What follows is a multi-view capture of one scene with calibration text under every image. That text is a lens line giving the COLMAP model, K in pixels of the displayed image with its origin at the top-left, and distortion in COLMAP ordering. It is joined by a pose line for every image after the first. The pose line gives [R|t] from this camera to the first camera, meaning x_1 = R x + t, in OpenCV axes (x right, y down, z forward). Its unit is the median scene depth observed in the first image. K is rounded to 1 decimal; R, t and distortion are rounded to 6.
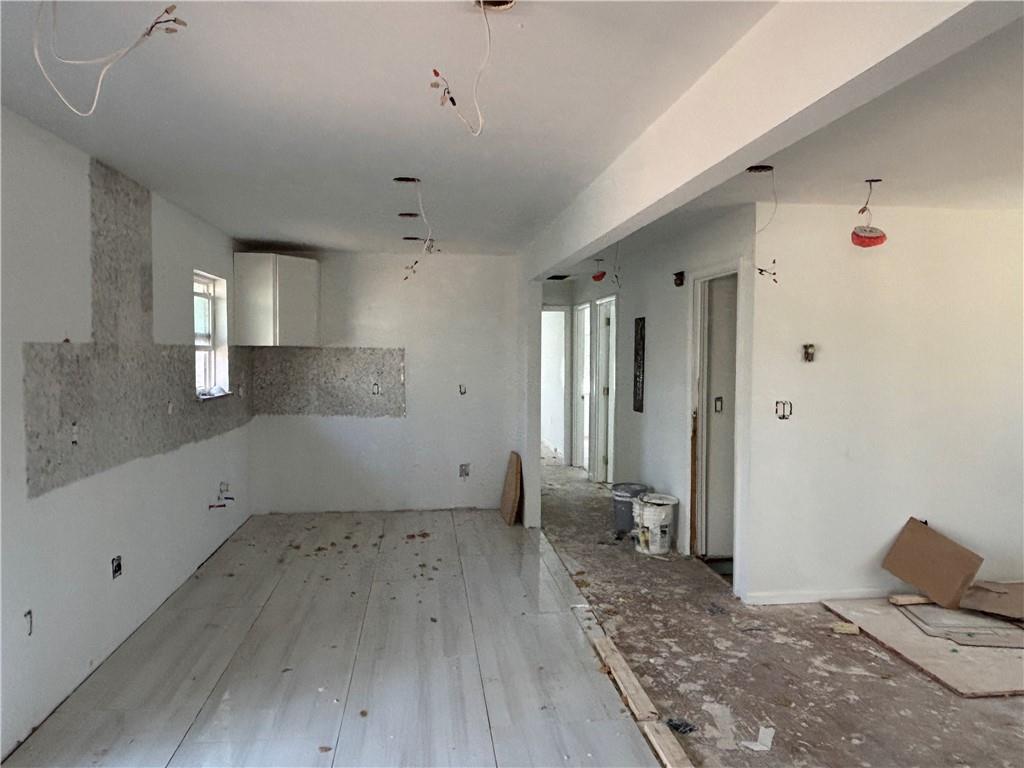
lens RADIAL K [[711.6, 0, 512.0], [0, 711.6, 384.0], [0, 0, 1]] dist [0.025463, -0.059112]
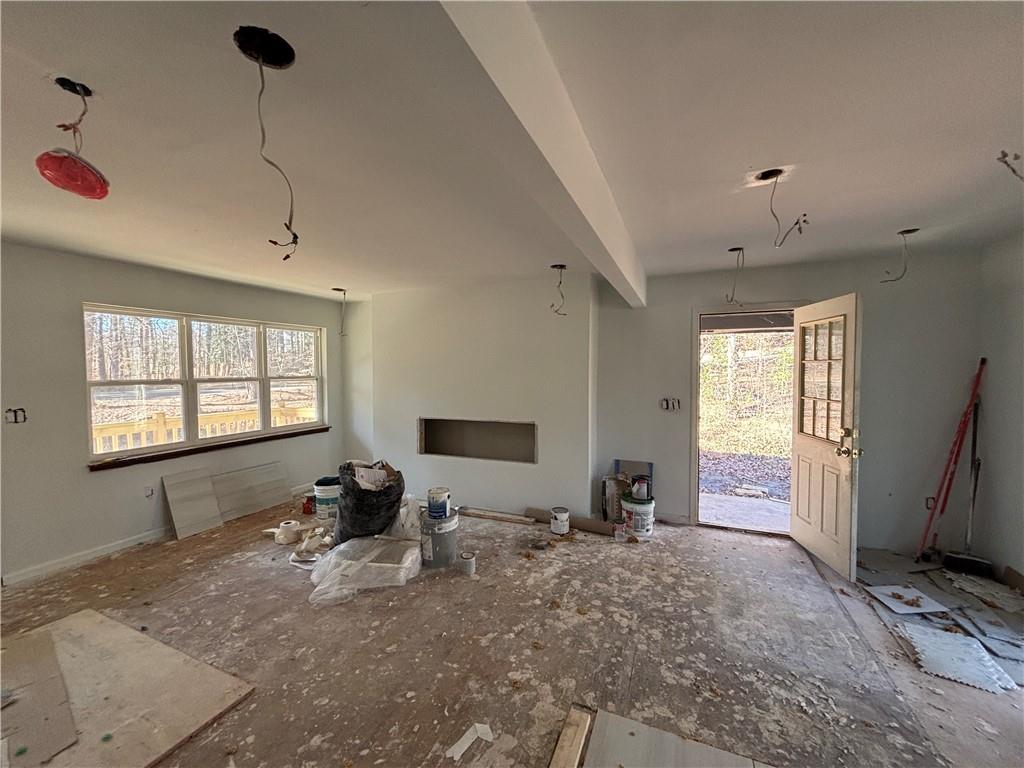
lens RADIAL K [[409.9, 0, 512.0], [0, 409.9, 384.0], [0, 0, 1]] dist [0.000628, 0.000030]
pose [[-0.859843, -0.022127, 0.510079, -0.001429], [0.022741, 0.996409, 0.081558, -0.066902], [-0.510052, 0.081726, -0.856252, 1.449611]]
